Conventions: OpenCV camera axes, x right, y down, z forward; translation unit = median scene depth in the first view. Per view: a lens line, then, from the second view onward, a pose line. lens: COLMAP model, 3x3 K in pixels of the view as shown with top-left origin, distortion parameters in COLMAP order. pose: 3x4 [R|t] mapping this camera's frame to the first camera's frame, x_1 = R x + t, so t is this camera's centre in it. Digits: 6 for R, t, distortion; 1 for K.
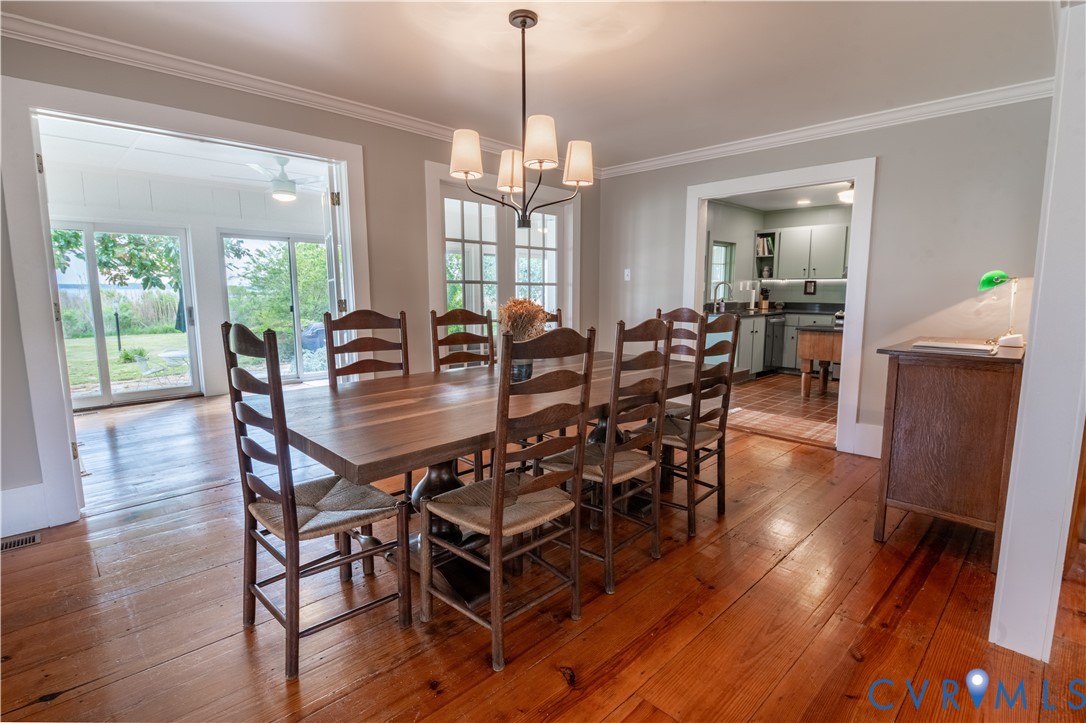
lens RADIAL K [[516.7, 0, 543.0], [0, 516.7, 361.5], [0, 0, 1]] dist [0.023425, -0.000001]
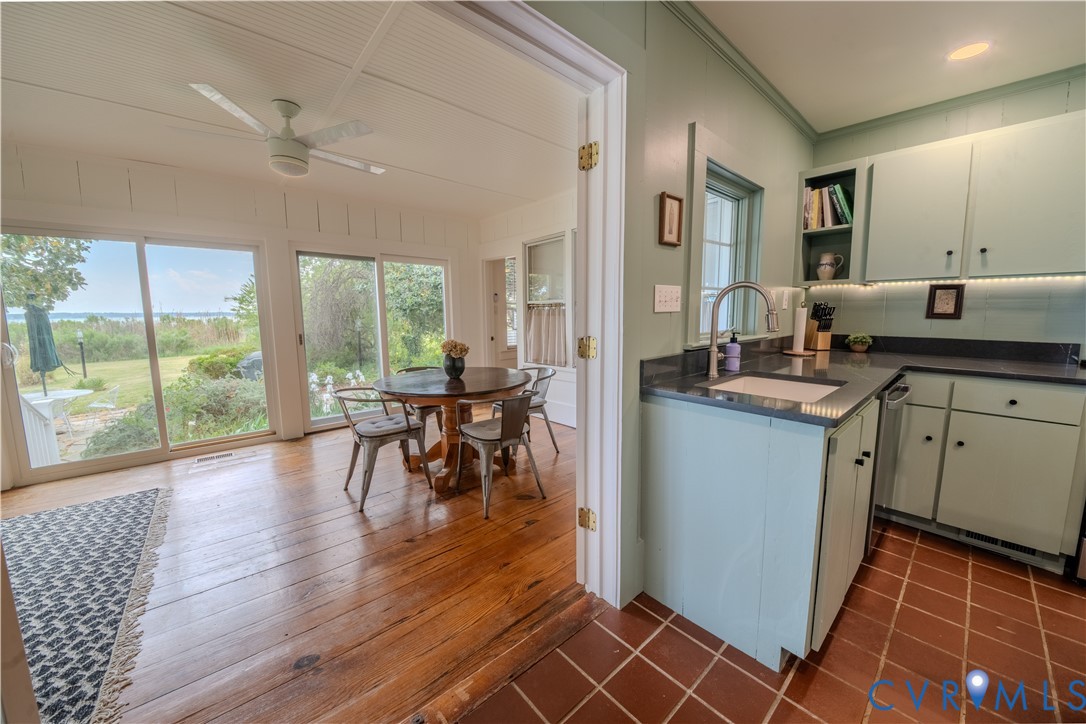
lens RADIAL K [[397.1, 0, 545.8], [0, 397.1, 358.6], [0, 0, 1]] dist [0.000850, -0.009245]
pose [[0.998596, -0.003109, -0.052886, 0.215431], [0.002373, 0.999900, -0.013973, -0.092958], [0.052924, 0.013828, 0.998503, 0.669332]]
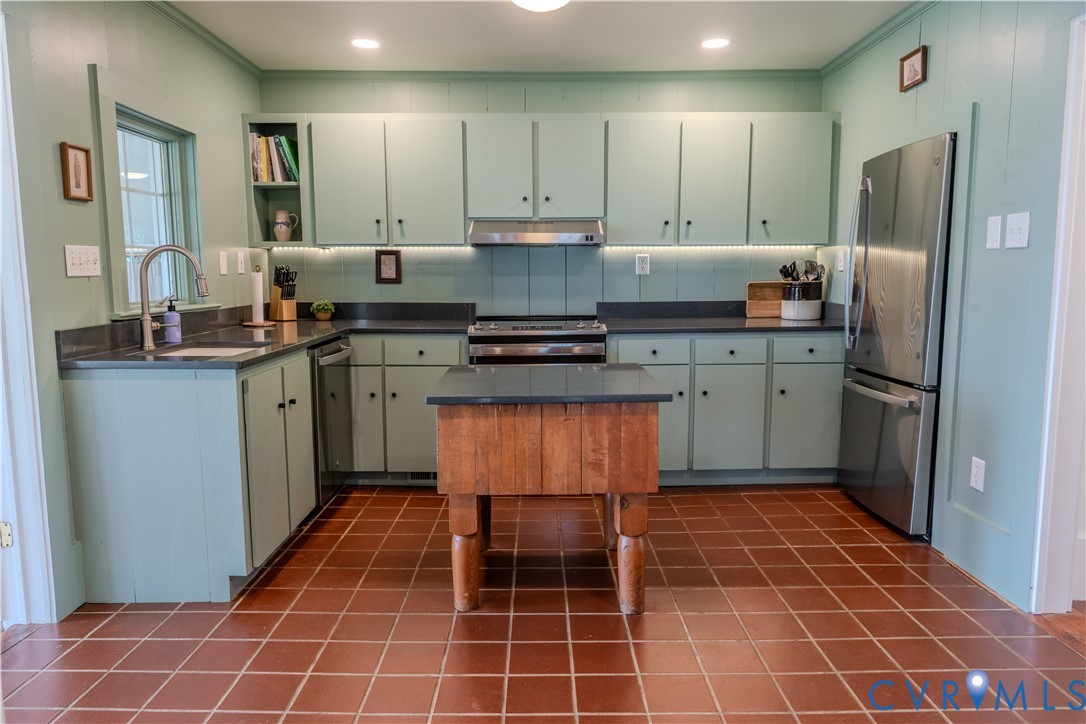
lens RADIAL K [[749.5, 0, 543.0], [0, 749.5, 362.0], [0, 0, 1]] dist [0.004912, 0.002558]
pose [[0.709518, -0.085857, 0.699437, 0.171292], [0.096322, 0.995050, 0.024434, -0.068053], [-0.698073, 0.050035, 0.714276, 0.480459]]
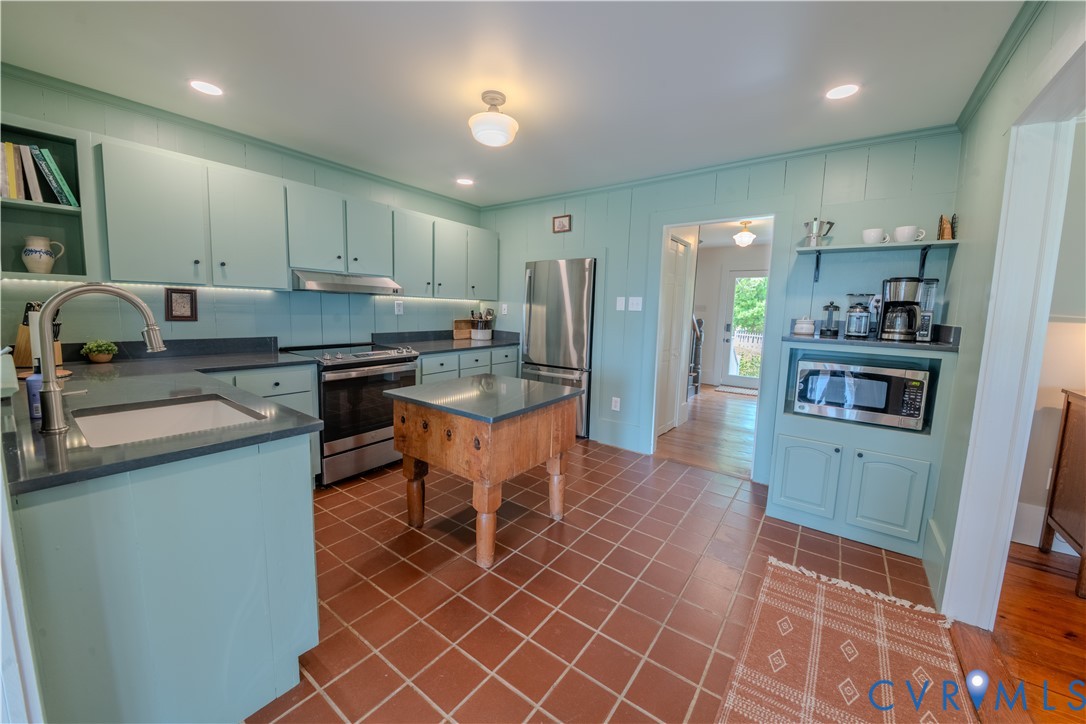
lens RADIAL K [[397.1, 0, 545.8], [0, 397.1, 358.6], [0, 0, 1]] dist [0.000850, -0.009245]
pose [[-0.159055, -0.128282, 0.978900, 0.137775], [0.100425, 0.984277, 0.145304, -0.114308], [-0.982149, 0.121417, -0.143671, 0.747258]]
